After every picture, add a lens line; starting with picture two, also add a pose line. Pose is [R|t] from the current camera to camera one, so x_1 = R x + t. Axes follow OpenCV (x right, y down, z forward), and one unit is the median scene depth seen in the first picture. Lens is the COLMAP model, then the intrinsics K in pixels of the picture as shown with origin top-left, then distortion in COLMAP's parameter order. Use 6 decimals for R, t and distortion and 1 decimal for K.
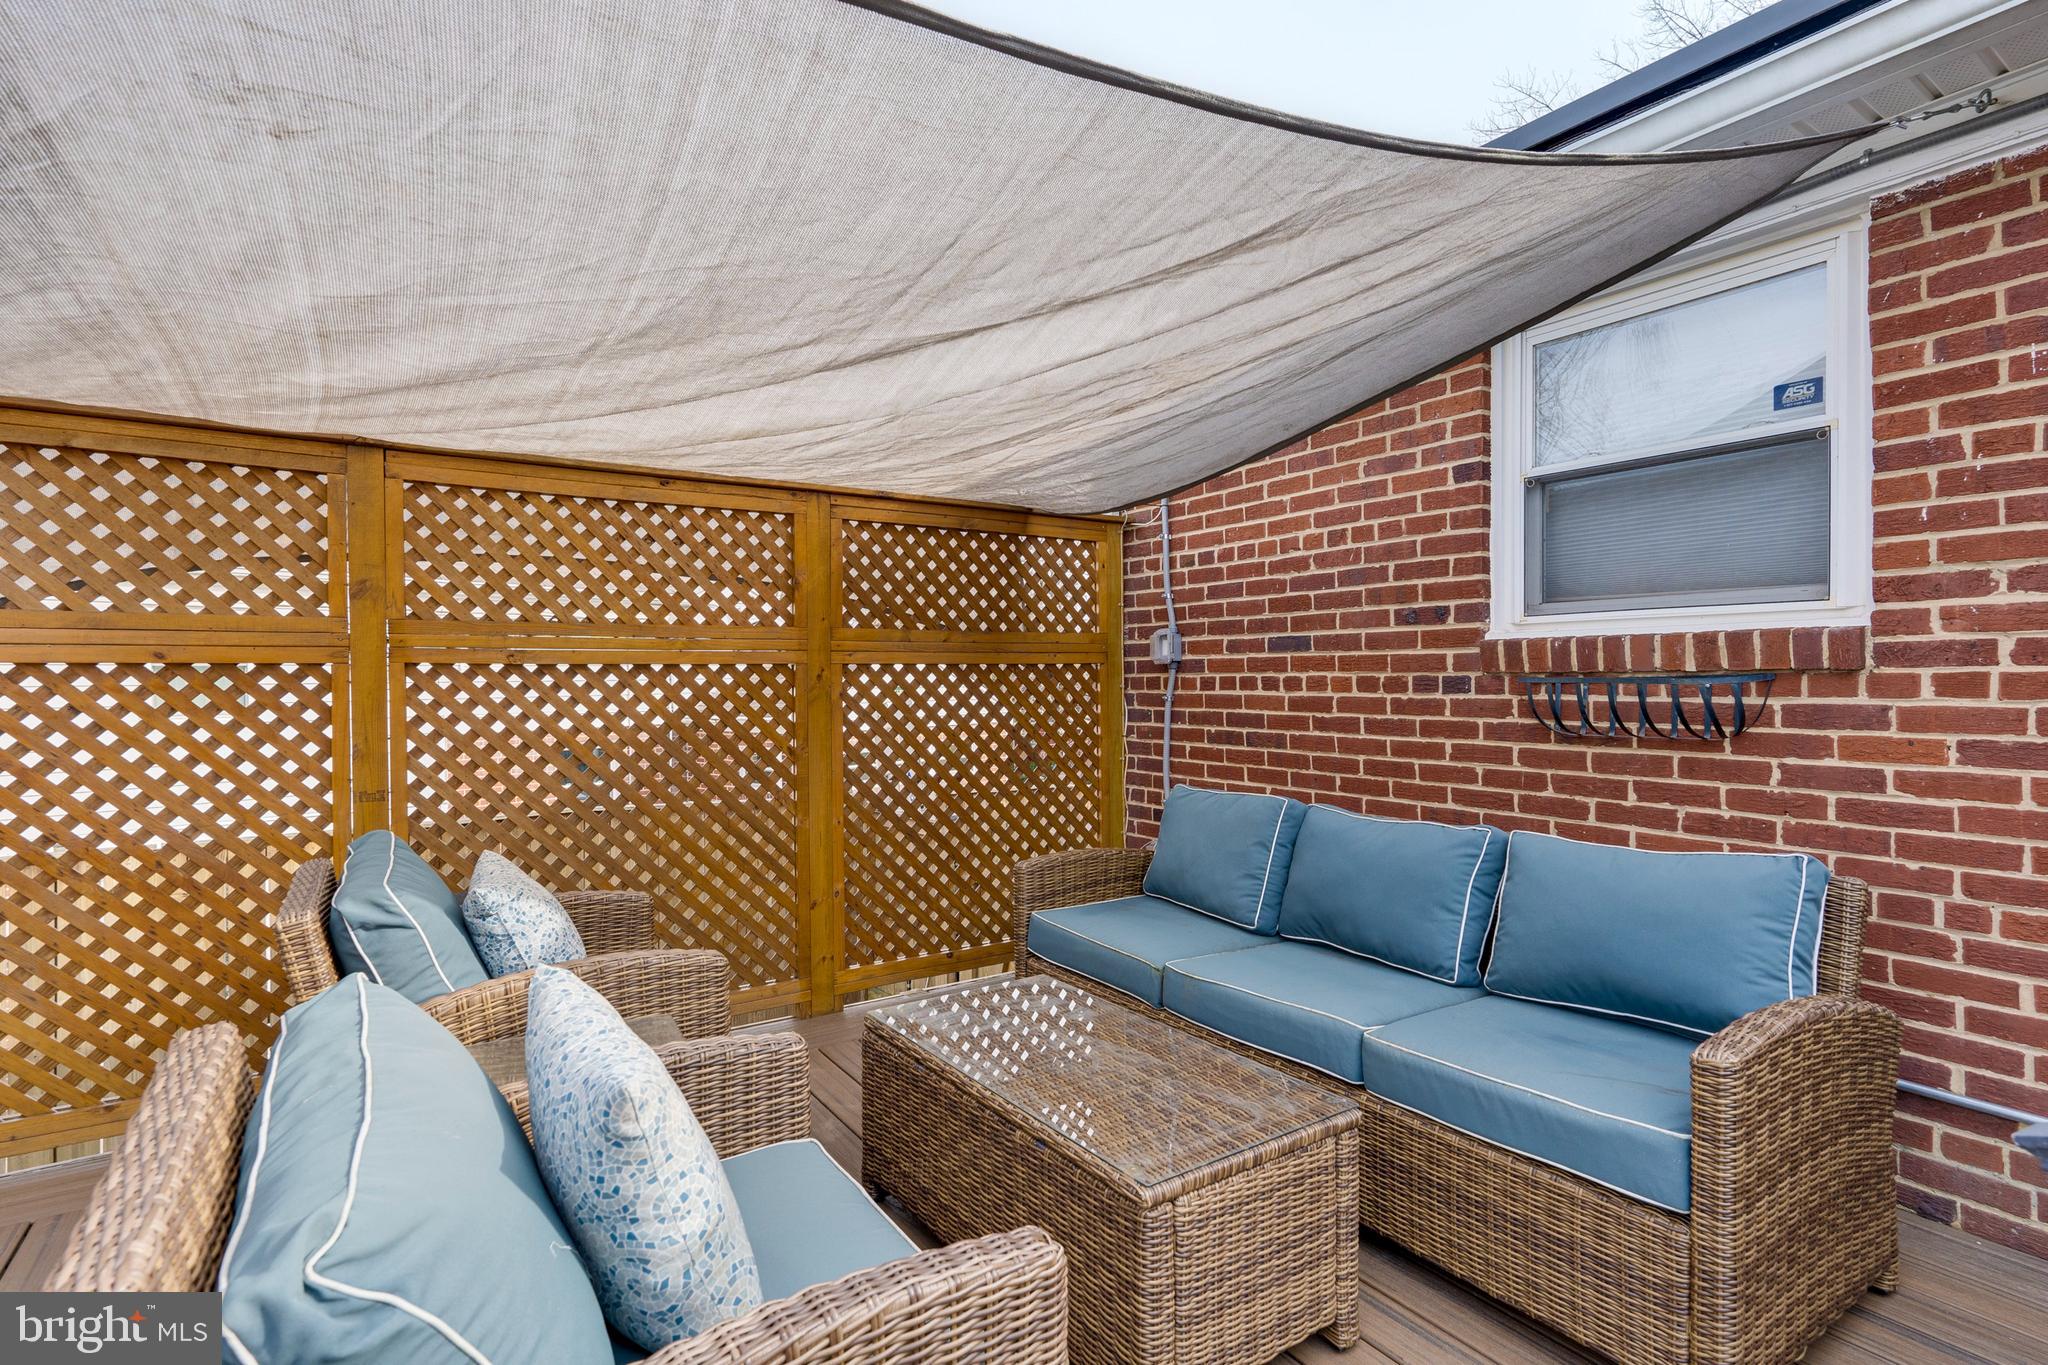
lens RADIAL K [[976.0, 0, 1024.0], [0, 976.0, 682.5], [0, 0, 1]] dist [-0.002491, 0.000524]
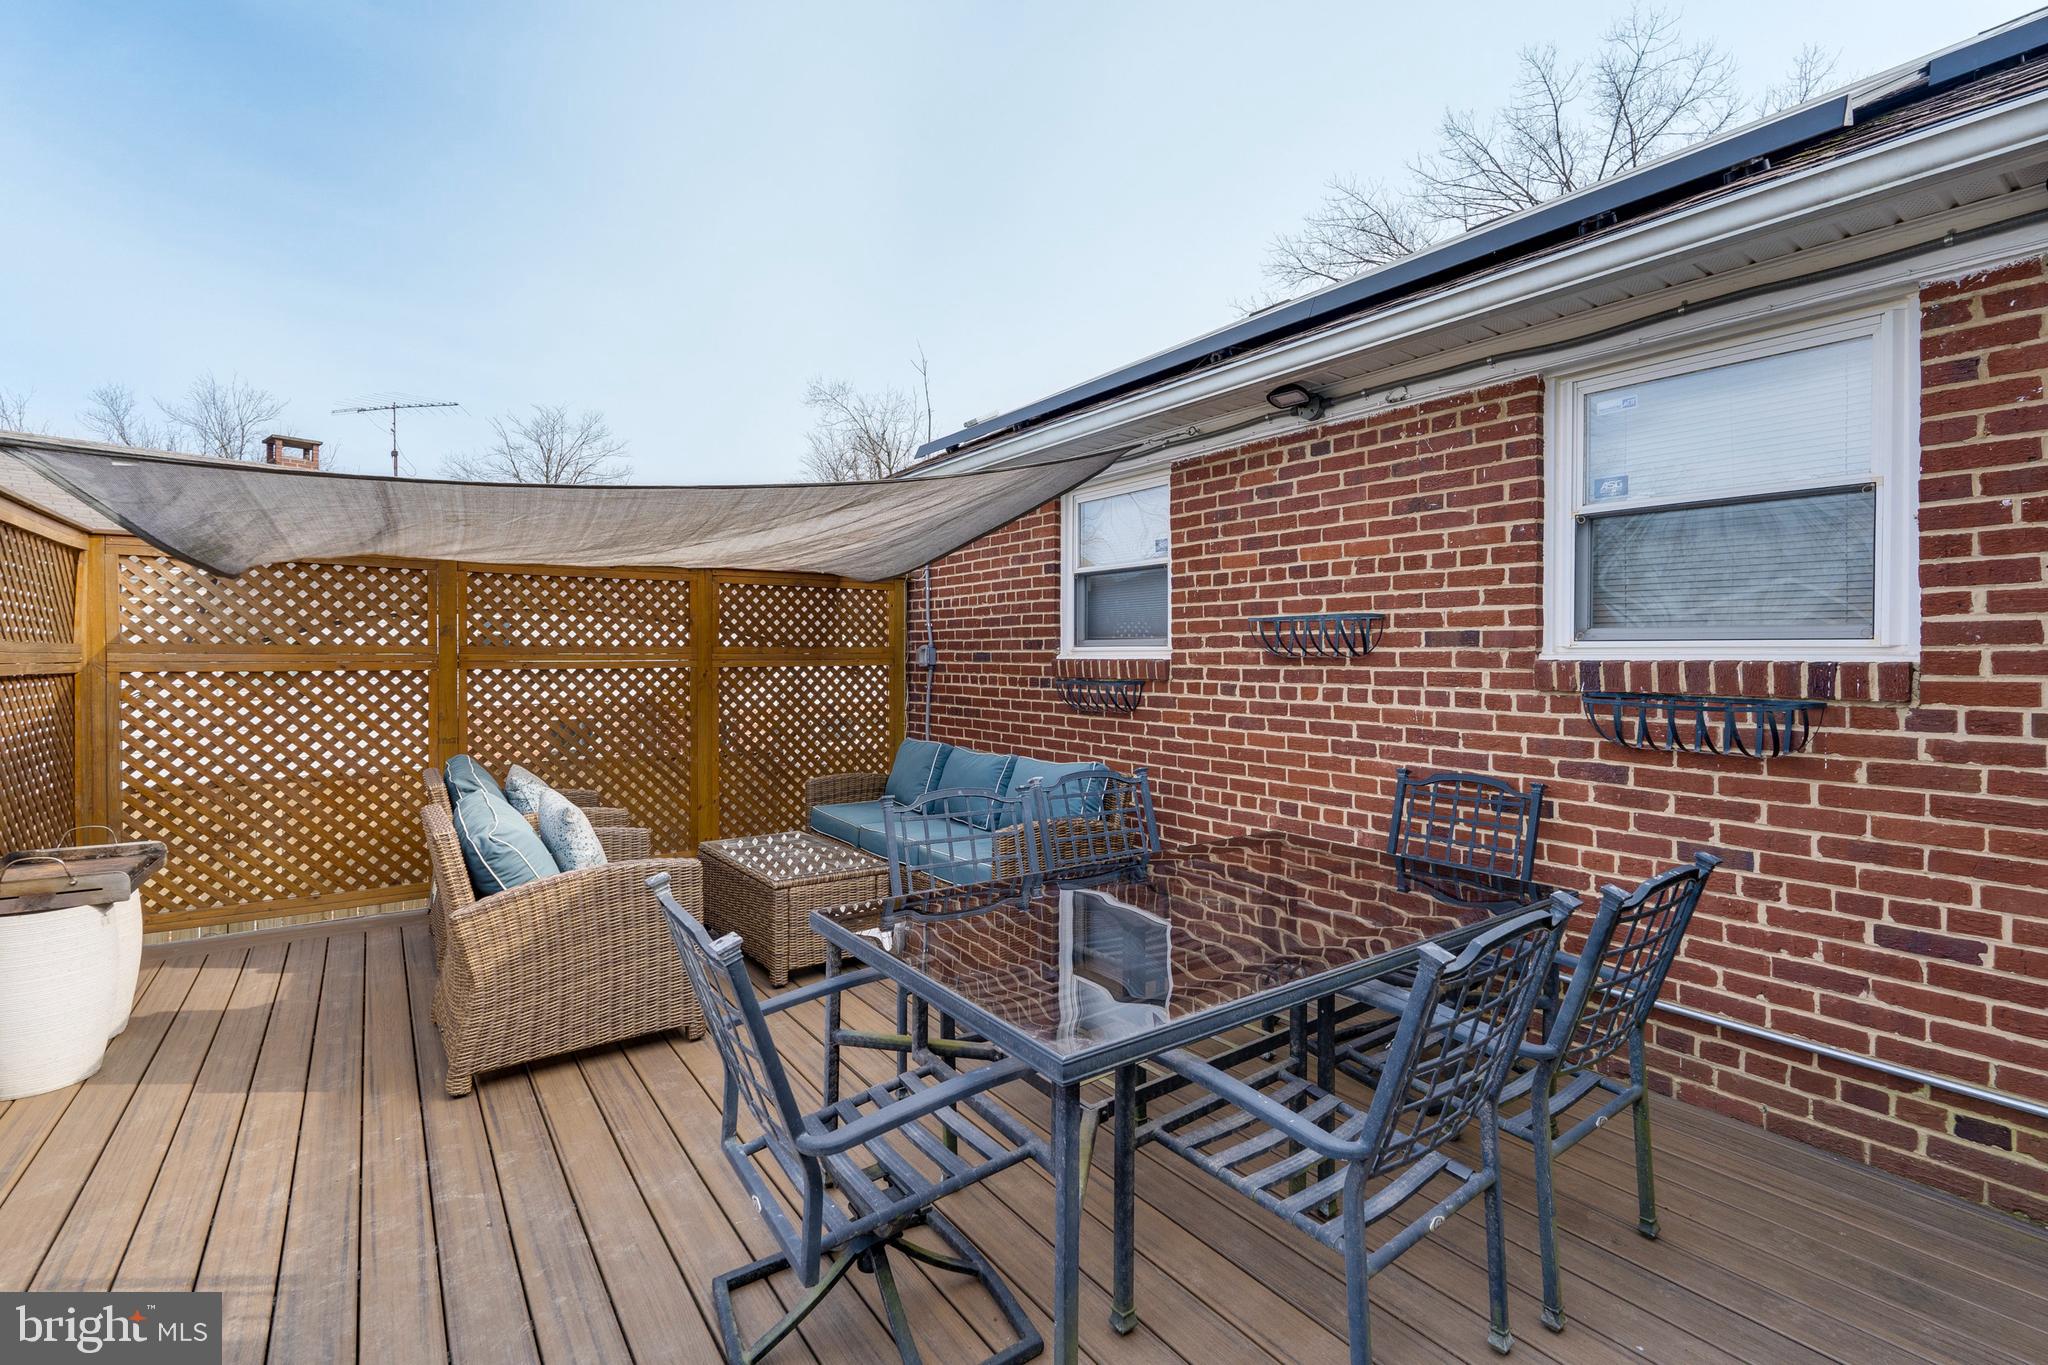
lens RADIAL K [[918.1, 0, 1027.0], [0, 918.1, 649.9], [0, 0, 1]] dist [-0.000127, -0.000007]
pose [[0.999417, 0.005690, 0.033668, 0.356431], [-0.005312, 0.999922, -0.011286, -0.041049], [-0.033730, 0.011100, 0.999369, -0.749759]]
